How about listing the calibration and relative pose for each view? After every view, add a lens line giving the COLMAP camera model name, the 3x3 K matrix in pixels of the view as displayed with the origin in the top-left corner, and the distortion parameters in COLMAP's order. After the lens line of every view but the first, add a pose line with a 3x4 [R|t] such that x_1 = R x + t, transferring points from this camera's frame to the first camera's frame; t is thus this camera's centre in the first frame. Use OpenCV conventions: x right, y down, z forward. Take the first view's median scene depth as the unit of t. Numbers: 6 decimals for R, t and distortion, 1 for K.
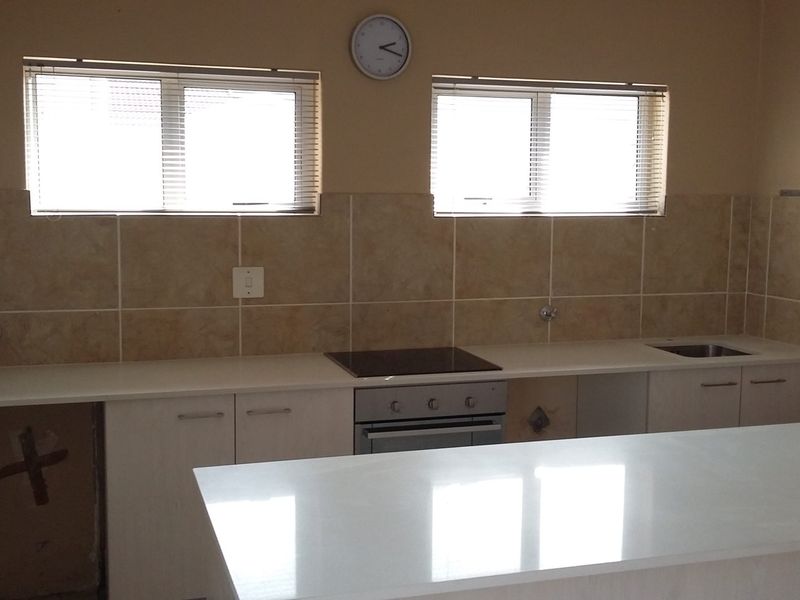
lens RADIAL K [[977.4, 0, 402.0], [0, 977.4, 294.9], [0, 0, 1]] dist [0.041133, 0.000000]
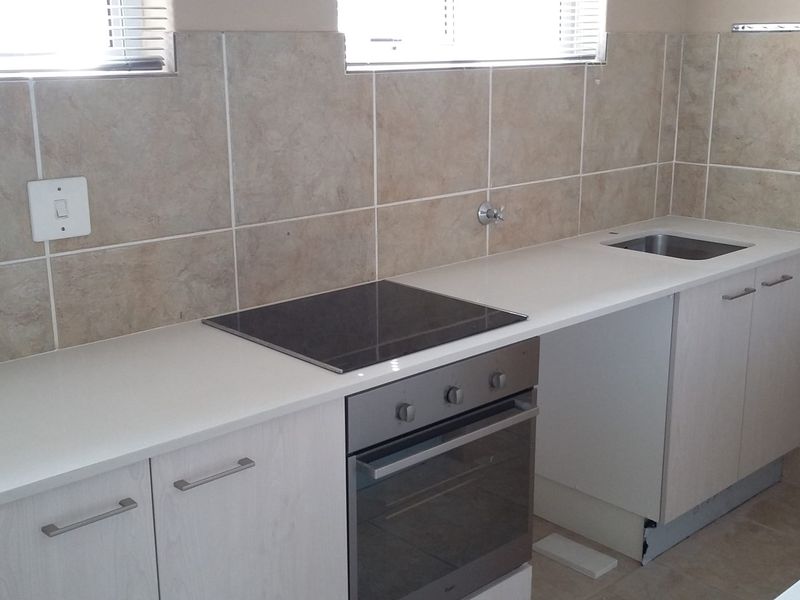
lens RADIAL K [[977.4, 0, 398.9], [0, 977.4, 306.2], [0, 0, 1]] dist [0.041133, 0.000000]
pose [[0.903607, -0.123586, 0.410148, -0.203567], [0.058545, 0.984123, 0.167555, -0.036878], [-0.424344, -0.127391, 0.896495, 0.427666]]
